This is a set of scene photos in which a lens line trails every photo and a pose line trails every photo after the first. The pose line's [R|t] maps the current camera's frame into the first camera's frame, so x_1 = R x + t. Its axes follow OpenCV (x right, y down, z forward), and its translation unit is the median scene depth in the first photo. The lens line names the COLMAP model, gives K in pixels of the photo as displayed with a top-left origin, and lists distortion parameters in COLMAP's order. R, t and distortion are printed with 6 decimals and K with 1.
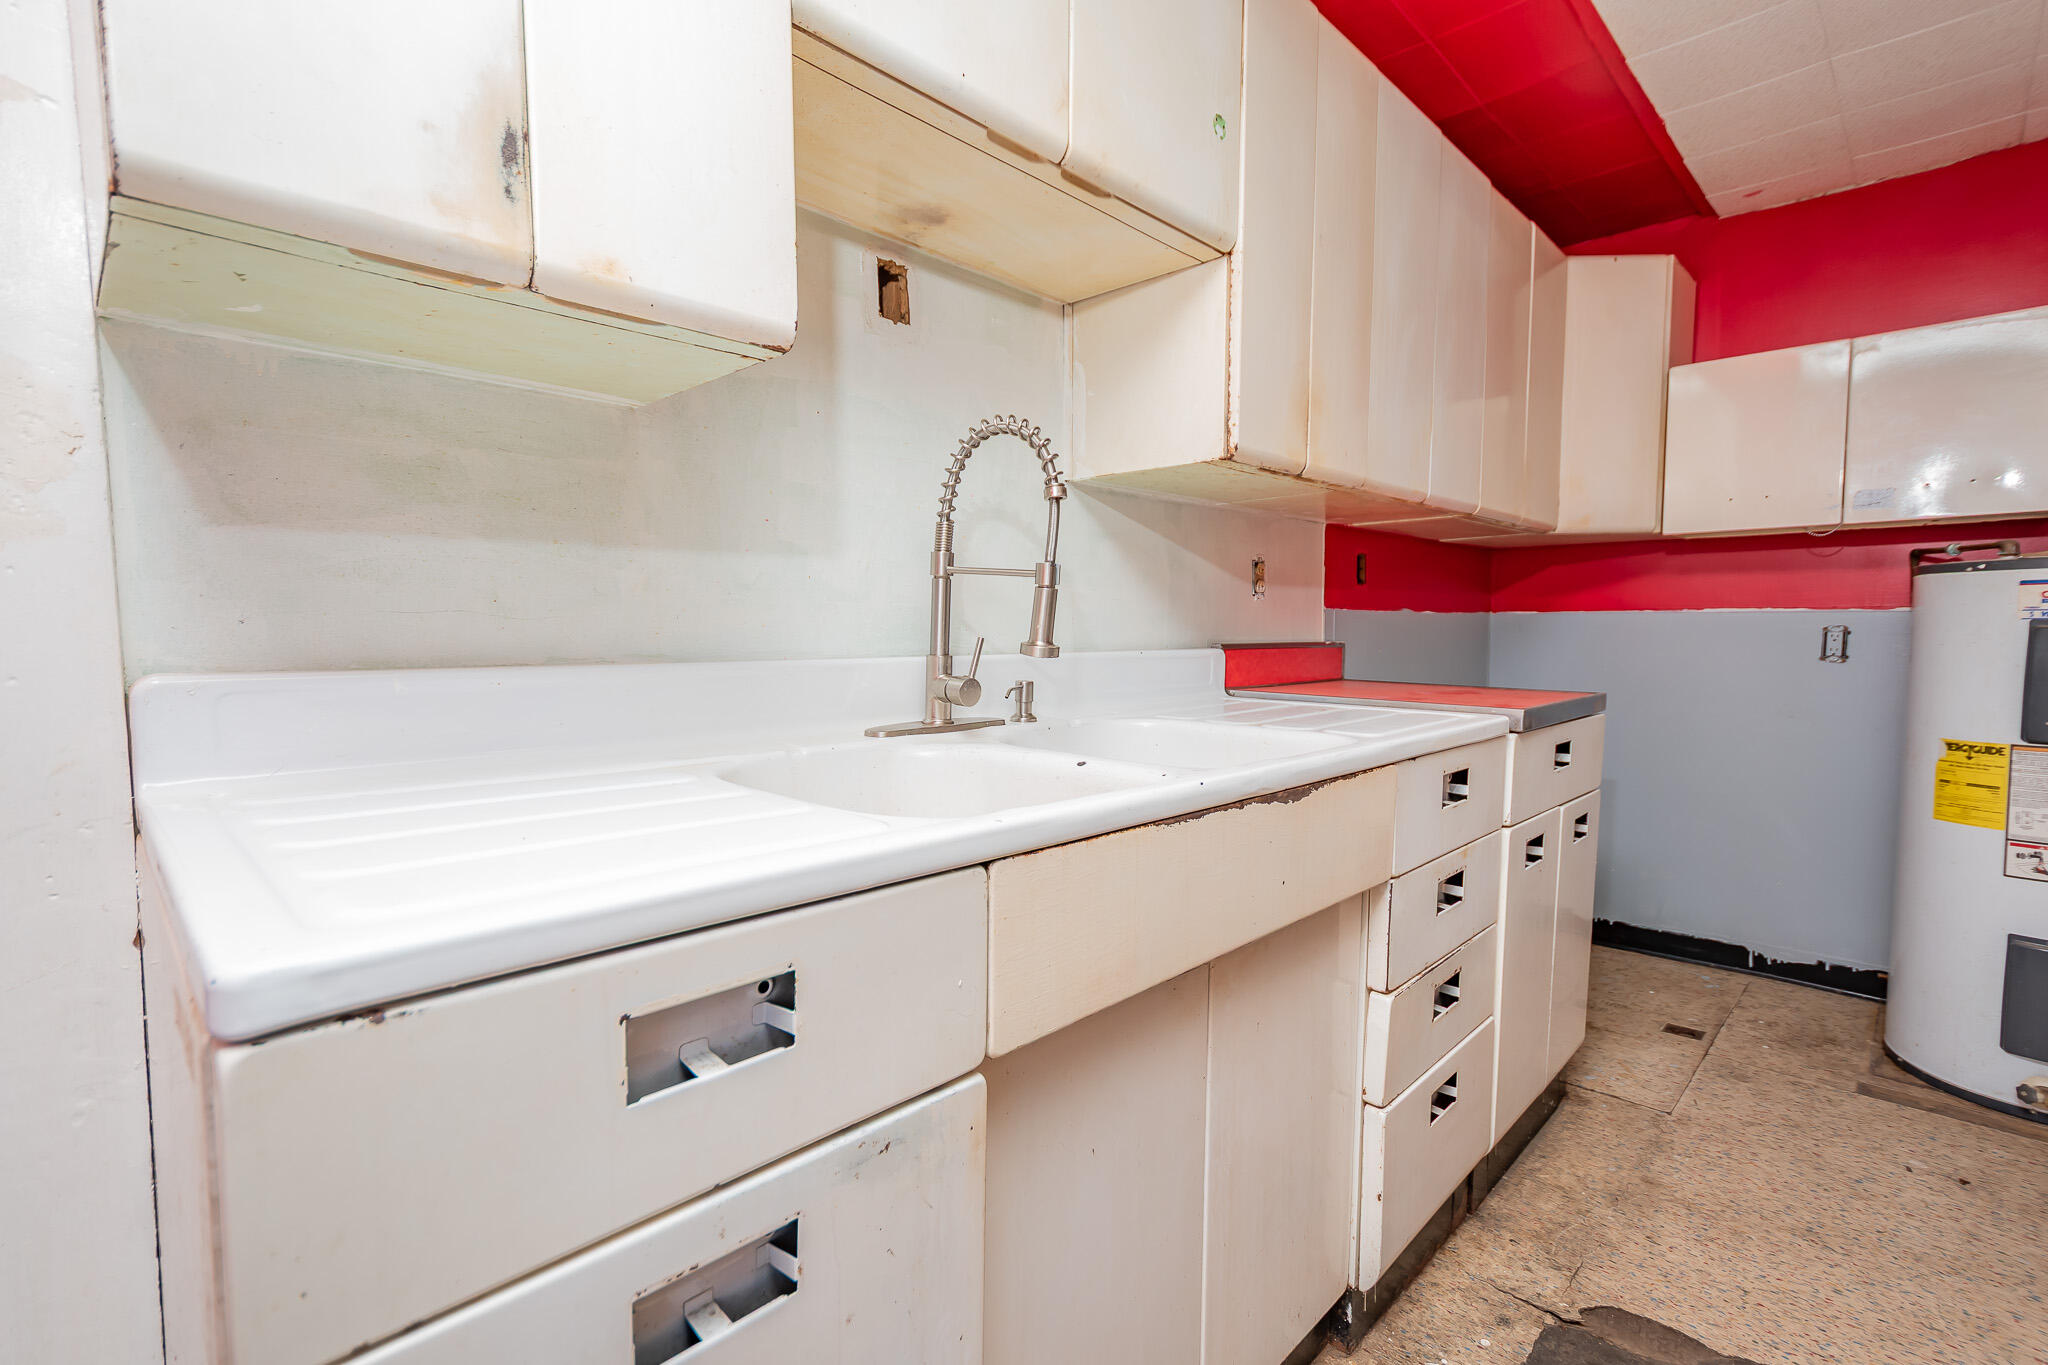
lens RADIAL K [[932.8, 0, 1032.3], [0, 932.8, 693.9], [0, 0, 1]] dist [0.014719, -0.003589]
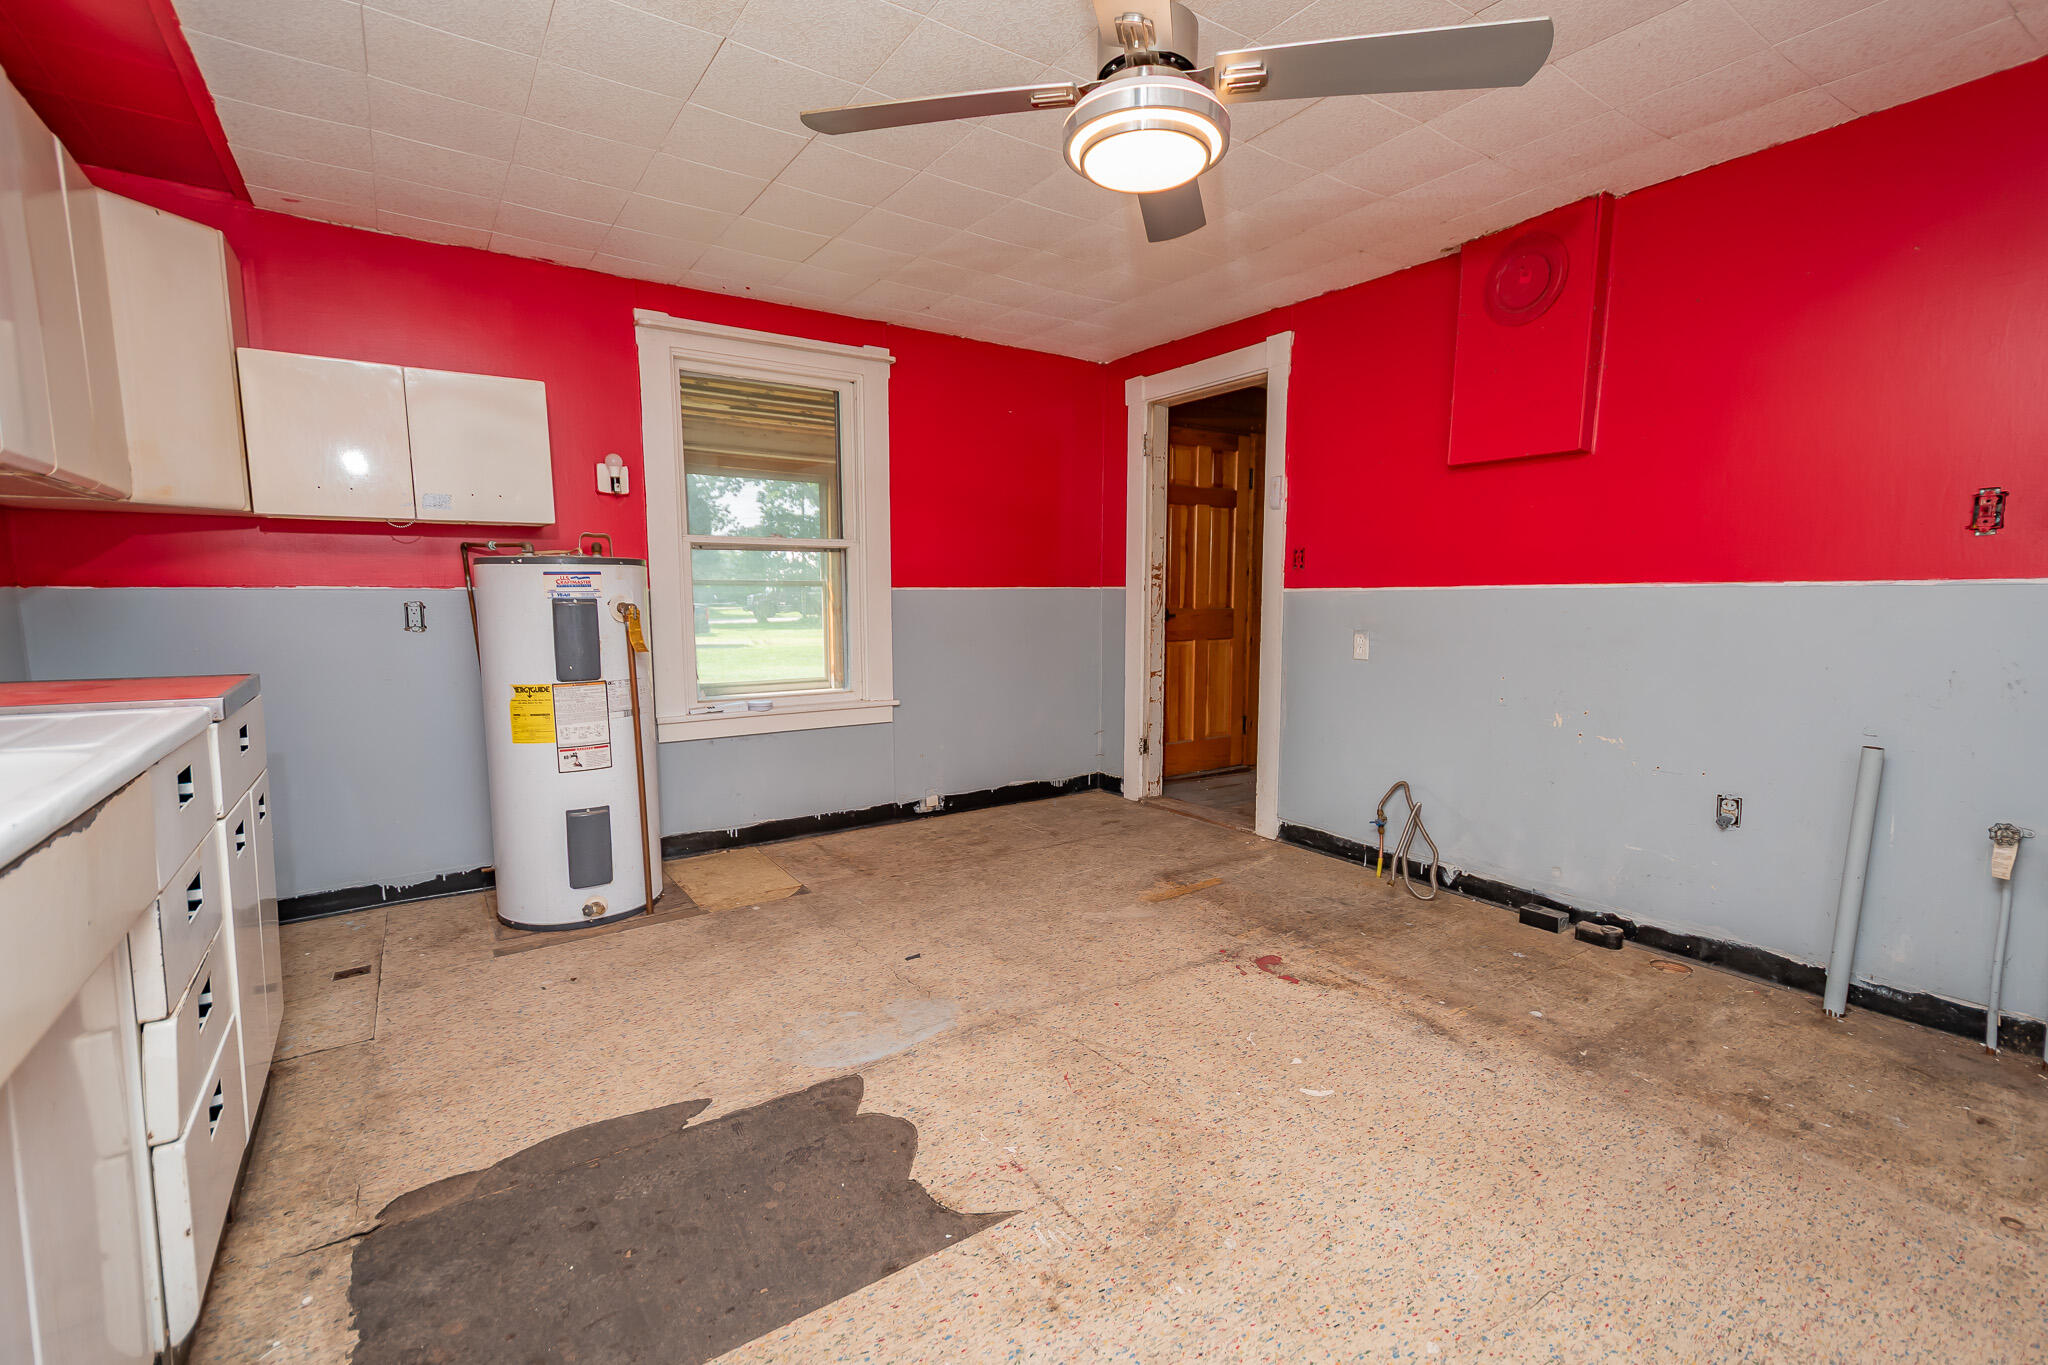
lens RADIAL K [[932.8, 0, 1020.9], [0, 932.8, 702.8], [0, 0, 1]] dist [0.014719, -0.003589]
pose [[0.214515, -0.120310, 0.969283, -0.202447], [0.074462, 0.991511, 0.106590, -0.016548], [-0.973878, 0.049309, 0.221652, -0.028383]]
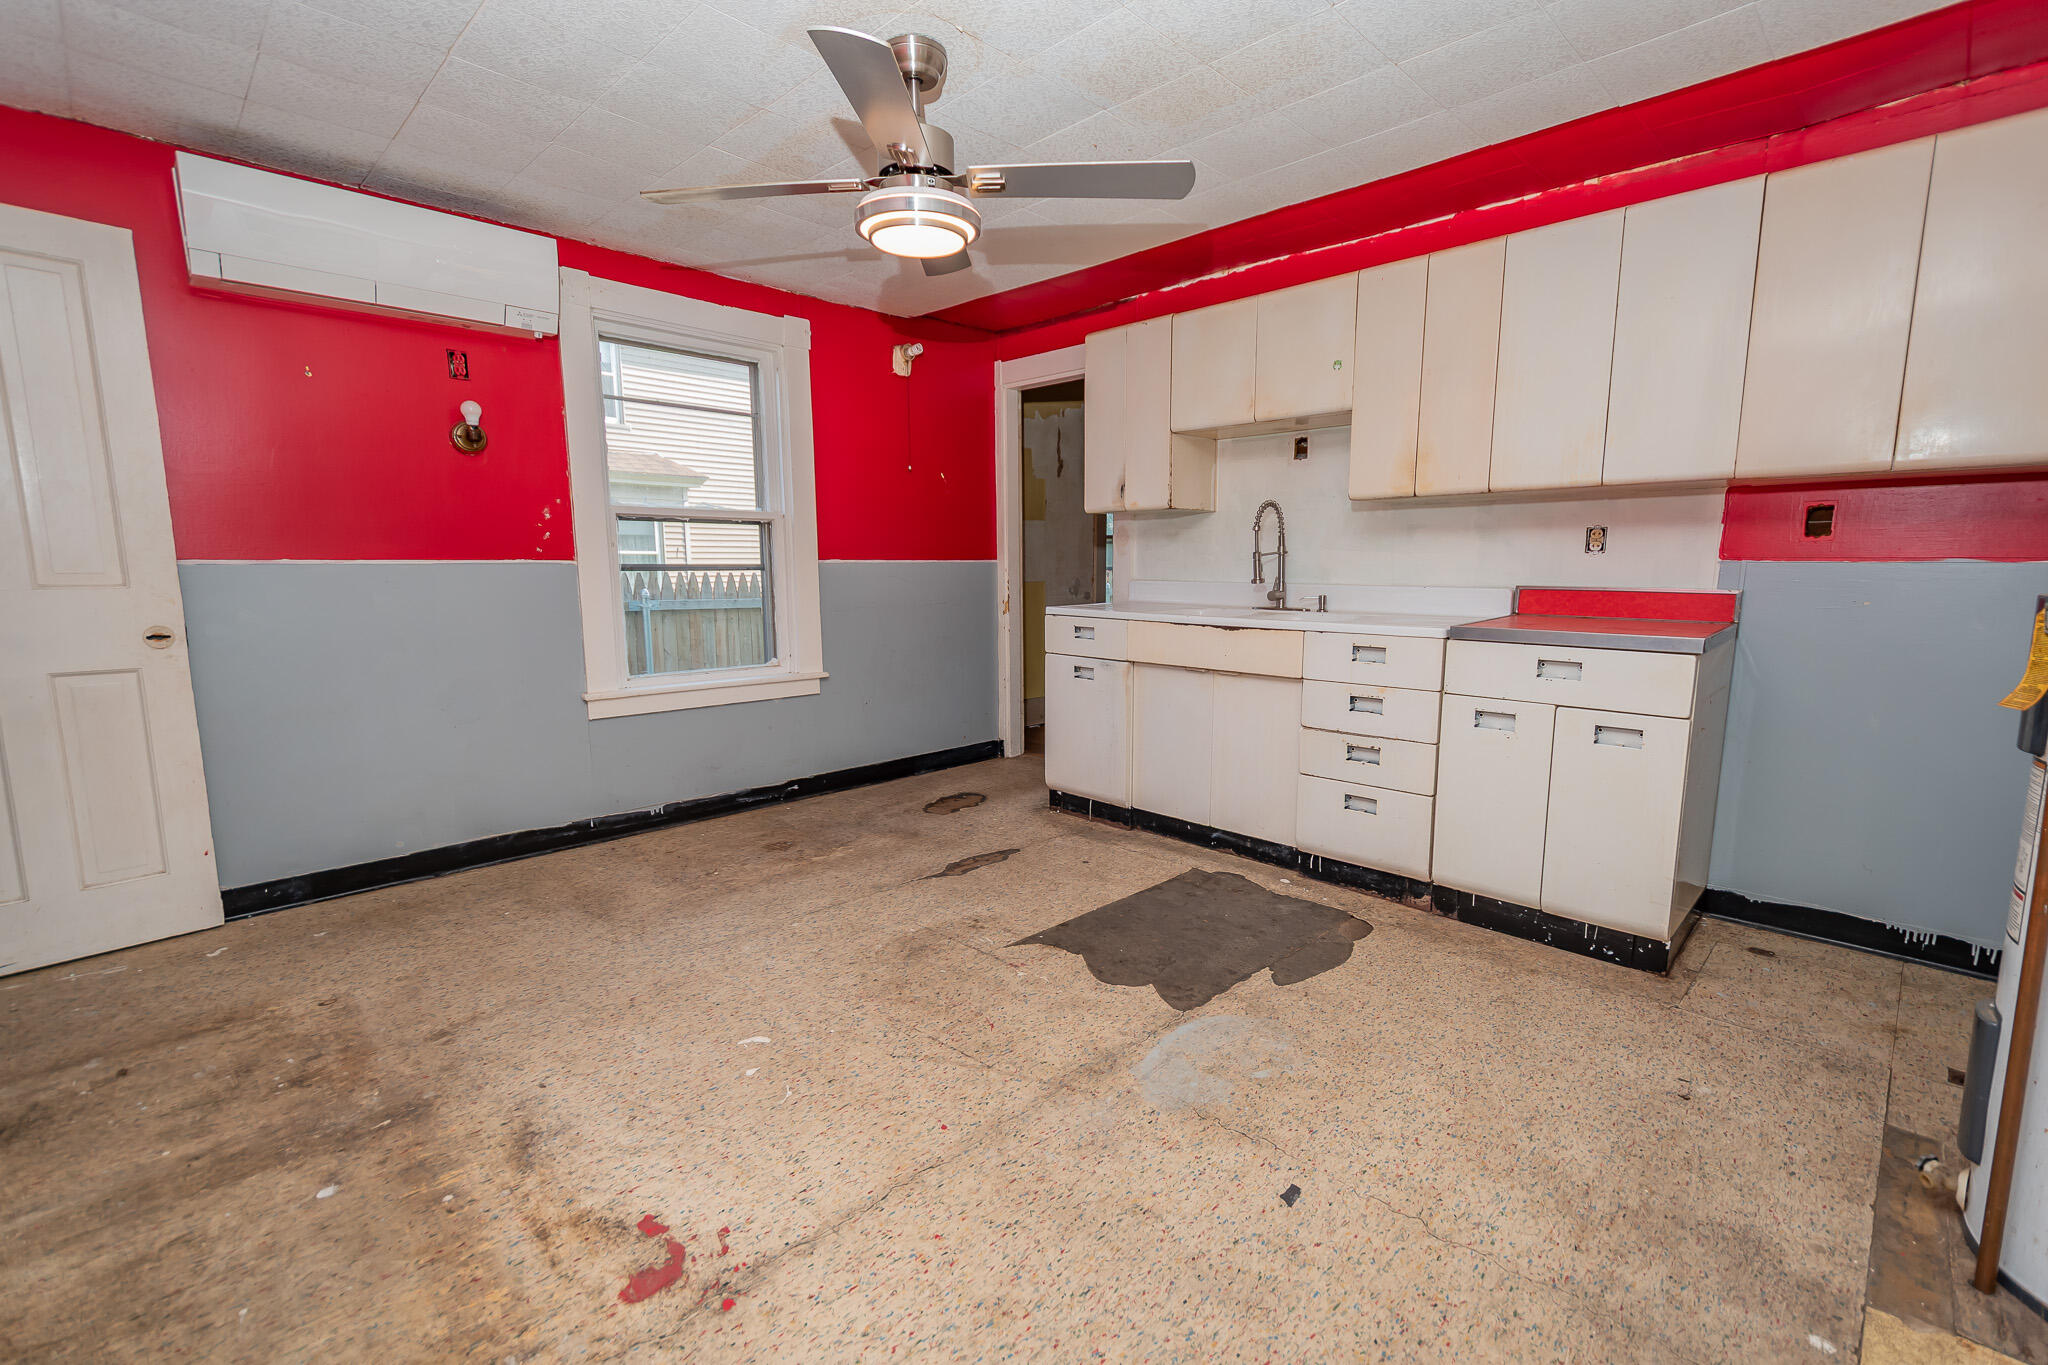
lens RADIAL K [[932.8, 0, 1025.6], [0, 932.8, 690.0], [0, 0, 1]] dist [0.014719, -0.003589]
pose [[-0.028857, 0.134713, -0.990464, 1.850692], [-0.074584, 0.987825, 0.136527, -0.033931], [0.996797, 0.077813, -0.018458, 0.208368]]
